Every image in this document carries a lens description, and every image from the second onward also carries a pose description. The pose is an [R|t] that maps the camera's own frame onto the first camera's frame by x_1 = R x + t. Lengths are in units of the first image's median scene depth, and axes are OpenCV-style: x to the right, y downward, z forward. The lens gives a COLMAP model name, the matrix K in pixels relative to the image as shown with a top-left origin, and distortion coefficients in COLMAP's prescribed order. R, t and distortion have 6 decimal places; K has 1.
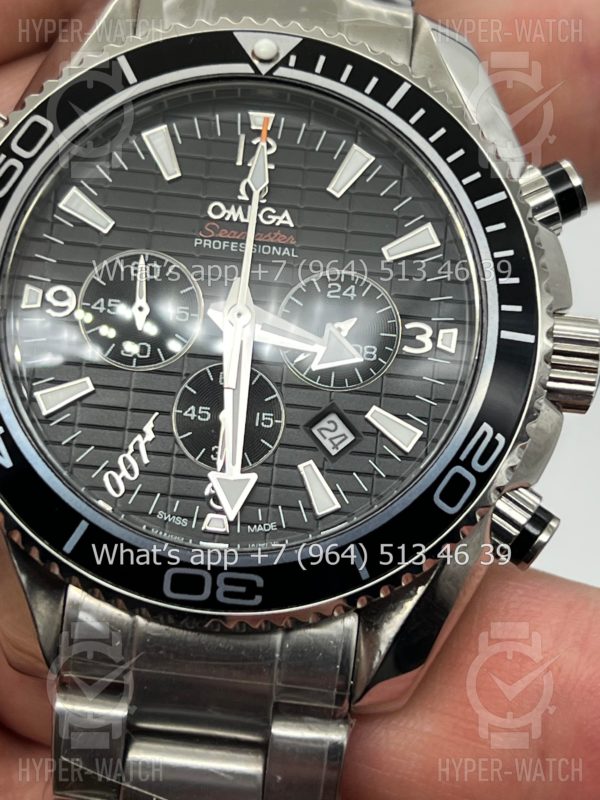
lens RADIAL K [[1874.5, 0, 287.3], [0, 1874.5, 414.6], [0, 0, 1]] dist [0.155431, 0.000000]
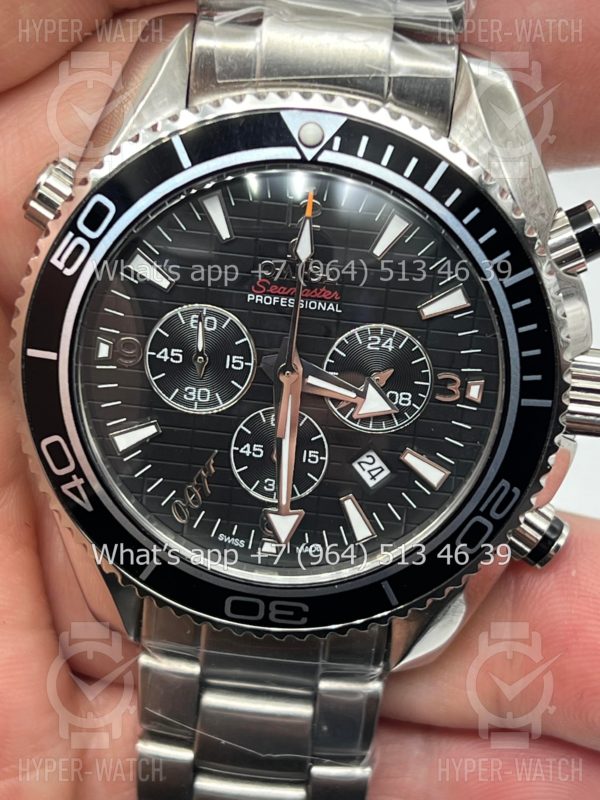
lens RADIAL K [[1874.5, 0, 297.5], [0, 1874.5, 391.8], [0, 0, 1]] dist [0.155431, 0.000000]
pose [[0.998424, 0.015263, -0.054014, 0.040337], [0.008179, 0.912487, 0.409025, -0.496391], [0.055530, -0.408822, 0.910923, -0.022013]]
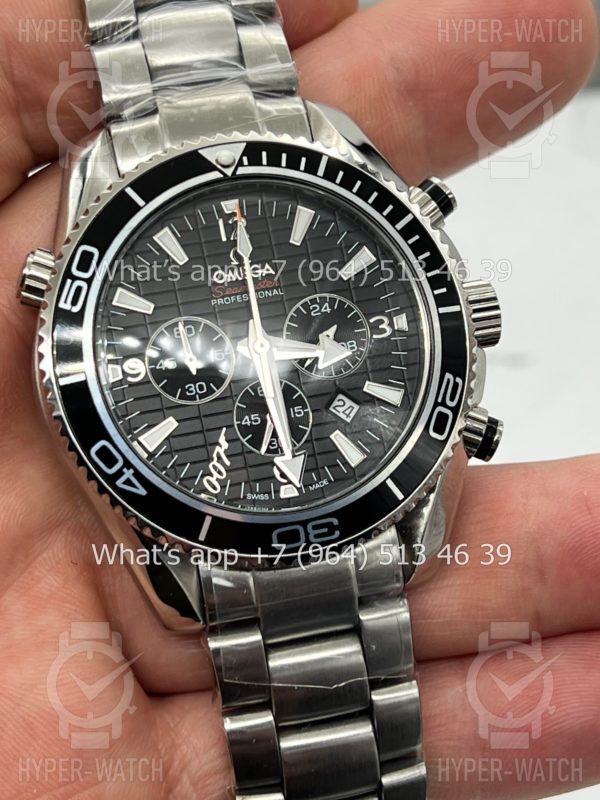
lens RADIAL K [[1874.5, 0, 292.8], [0, 1874.5, 386.5], [0, 0, 1]] dist [0.155431, 0.000000]
pose [[0.940643, -0.272449, 0.202393, -0.295964], [0.261720, 0.961943, 0.078535, -0.127293], [-0.216087, -0.020903, 0.976150, -0.384459]]
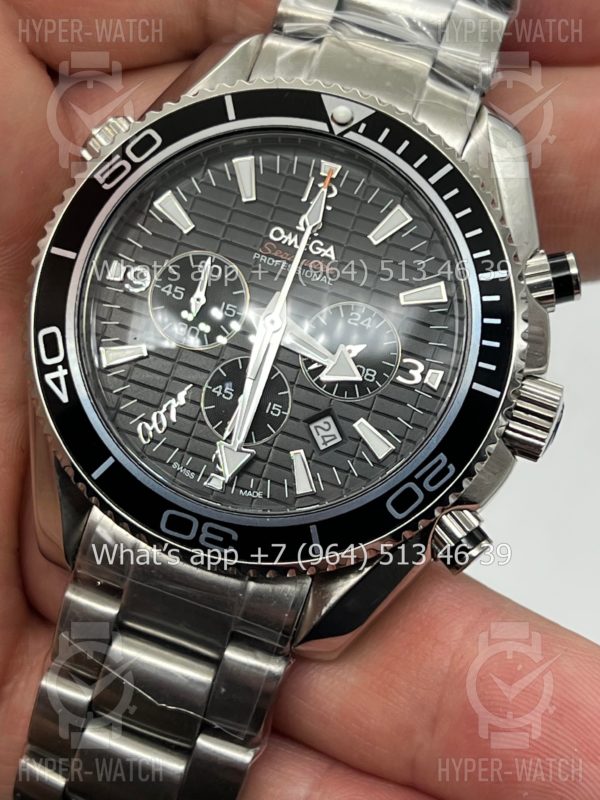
lens RADIAL K [[1874.5, 0, 296.1], [0, 1874.5, 416.7], [0, 0, 1]] dist [0.155431, 0.000000]
pose [[0.968207, 0.223997, -0.111356, 0.140333], [-0.217518, 0.973724, 0.067436, -0.078769], [0.123536, -0.041070, 0.991490, -0.226523]]
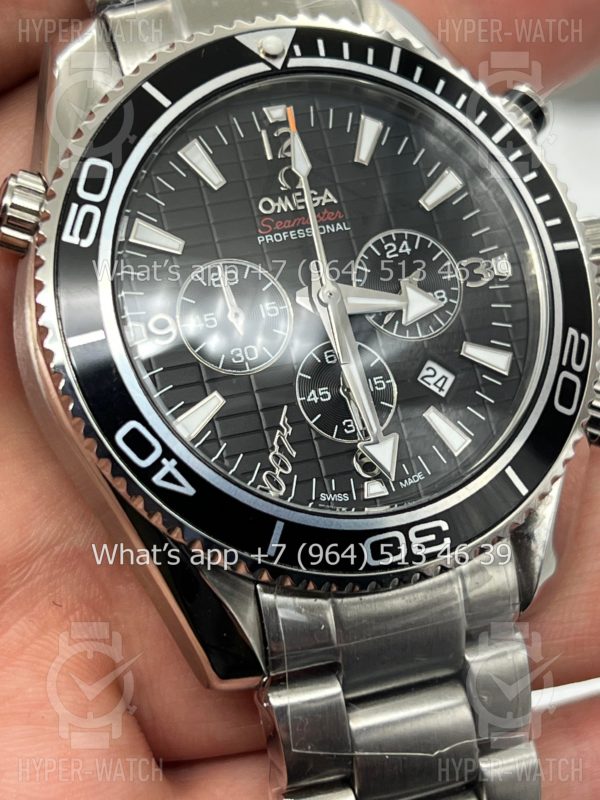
lens RADIAL K [[1874.5, 0, 277.4], [0, 1874.5, 406.5], [0, 0, 1]] dist [0.155431, 0.000000]
pose [[0.896464, -0.284435, 0.339777, -0.424236], [0.281291, 0.957769, 0.059612, -0.063457], [-0.342384, 0.042136, 0.938615, 0.024361]]
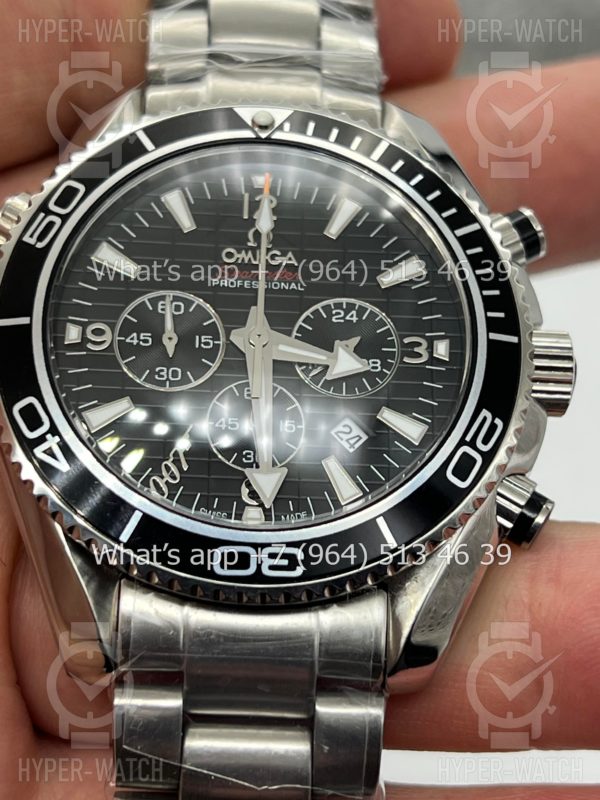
lens RADIAL K [[1874.5, 0, 294.2], [0, 1874.5, 394.9], [0, 0, 1]] dist [0.155431, 0.000000]
pose [[0.994389, -0.058031, 0.088443, -0.105767], [0.075712, 0.974347, -0.211934, 0.221455], [-0.073876, 0.217441, 0.973274, -0.095486]]
